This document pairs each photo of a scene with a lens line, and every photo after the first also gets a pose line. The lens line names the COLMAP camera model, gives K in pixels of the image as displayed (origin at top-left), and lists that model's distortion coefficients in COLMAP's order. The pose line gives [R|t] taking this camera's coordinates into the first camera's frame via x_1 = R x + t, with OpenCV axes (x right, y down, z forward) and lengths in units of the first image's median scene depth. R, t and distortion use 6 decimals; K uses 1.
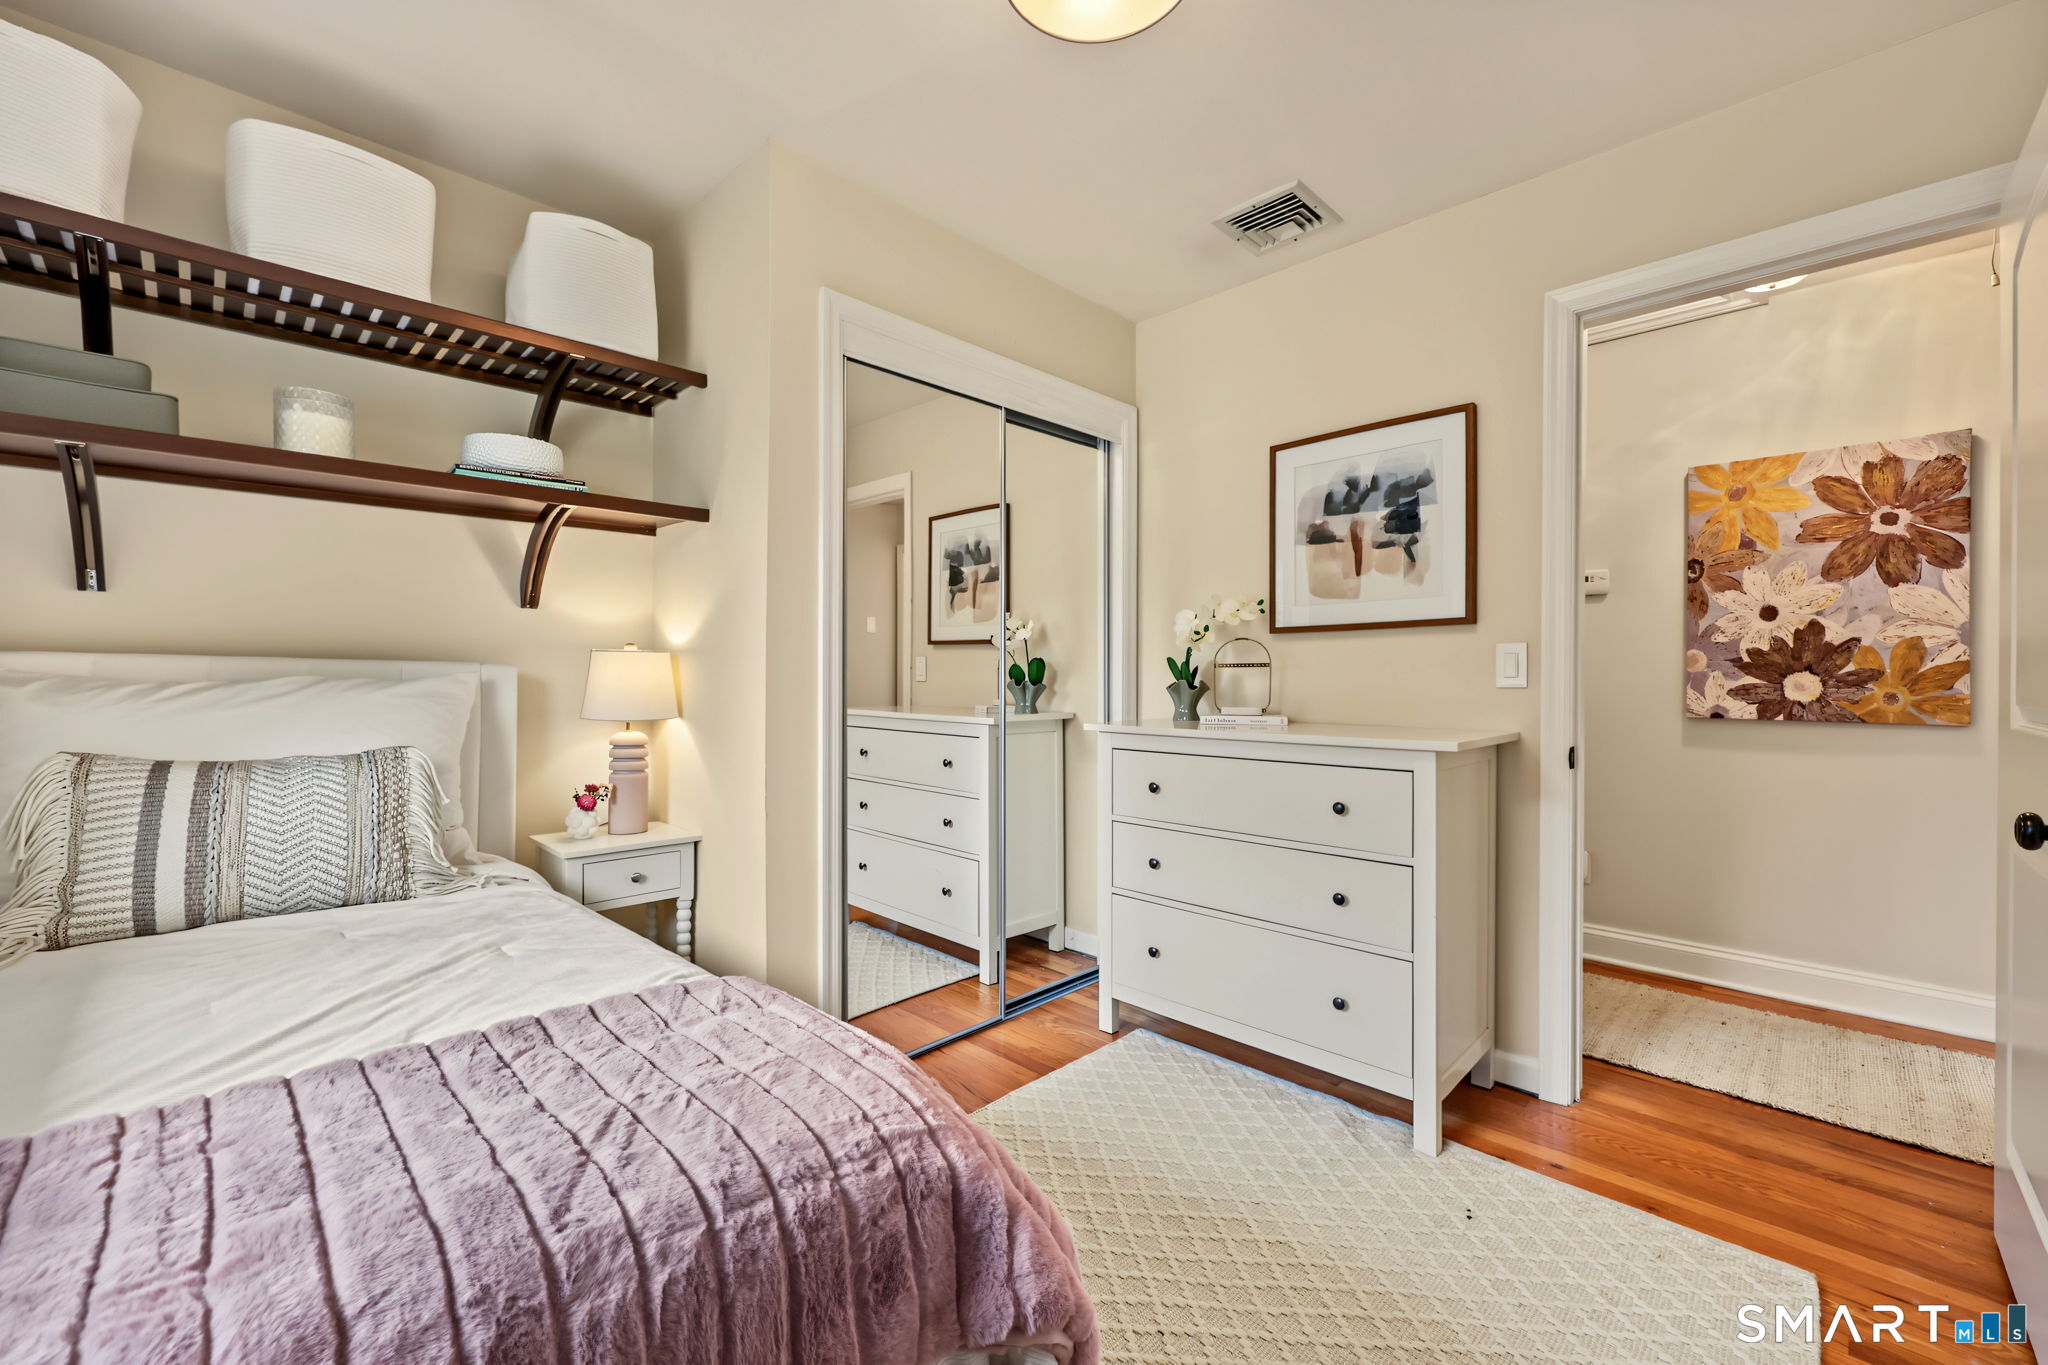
lens RADIAL K [[826.4, 0, 1029.0], [0, 826.4, 677.3], [0, 0, 1]] dist [-0.001145, -0.000170]
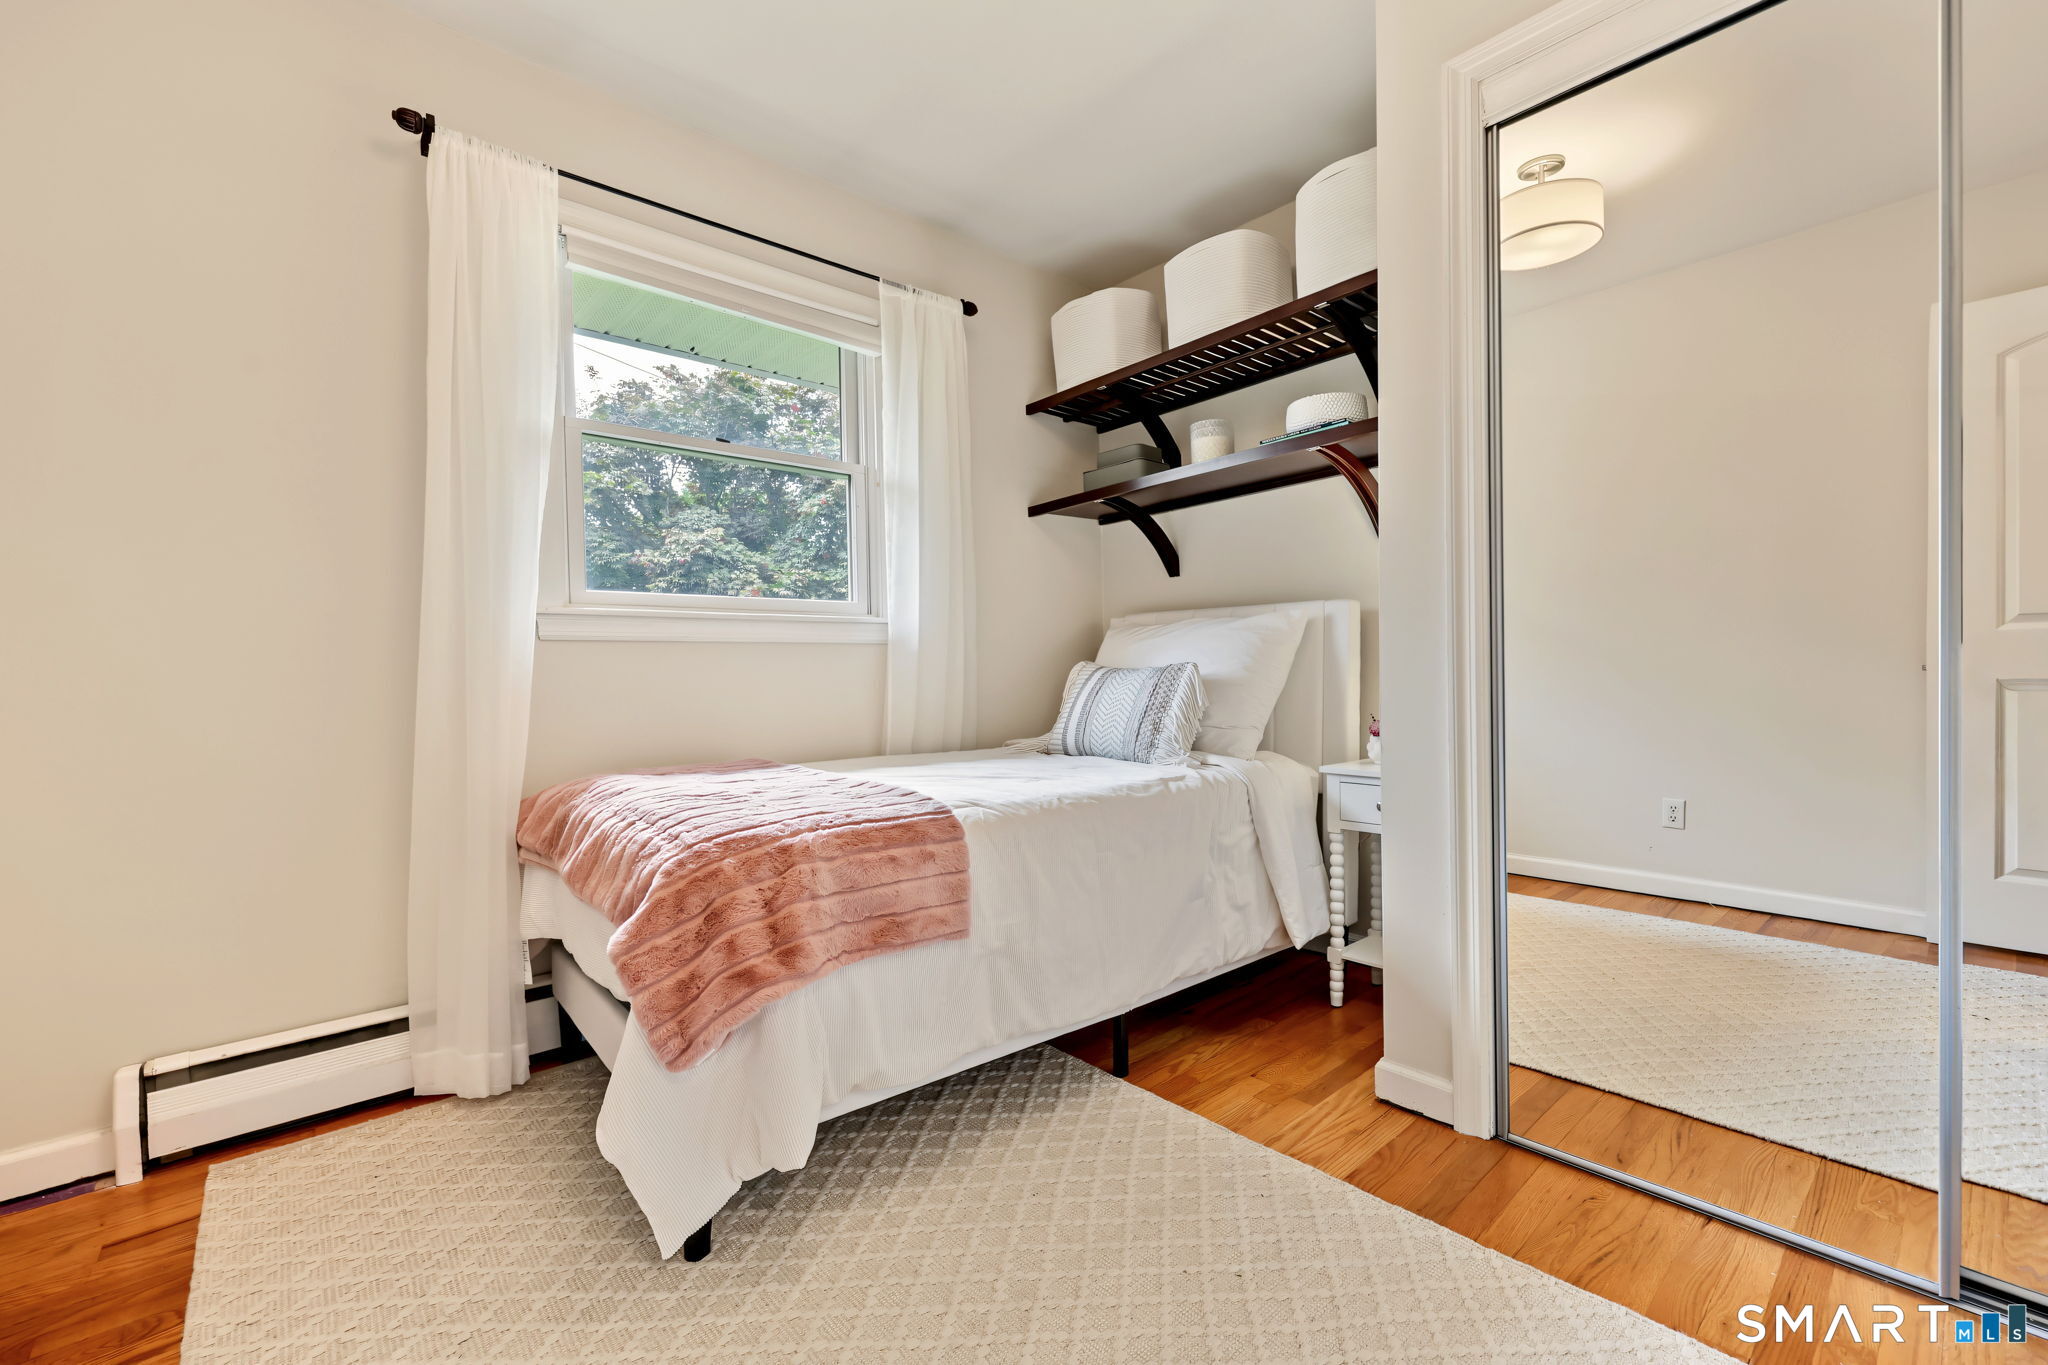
lens RADIAL K [[826.4, 0, 1029.0], [0, 826.4, 677.3], [0, 0, 1]] dist [-0.001145, -0.000170]
pose [[-0.063179, 0.001493, -0.998001, 0.589088], [0.008221, 0.999966, 0.000976, 0.098491], [0.997968, -0.008143, -0.063189, 0.760934]]
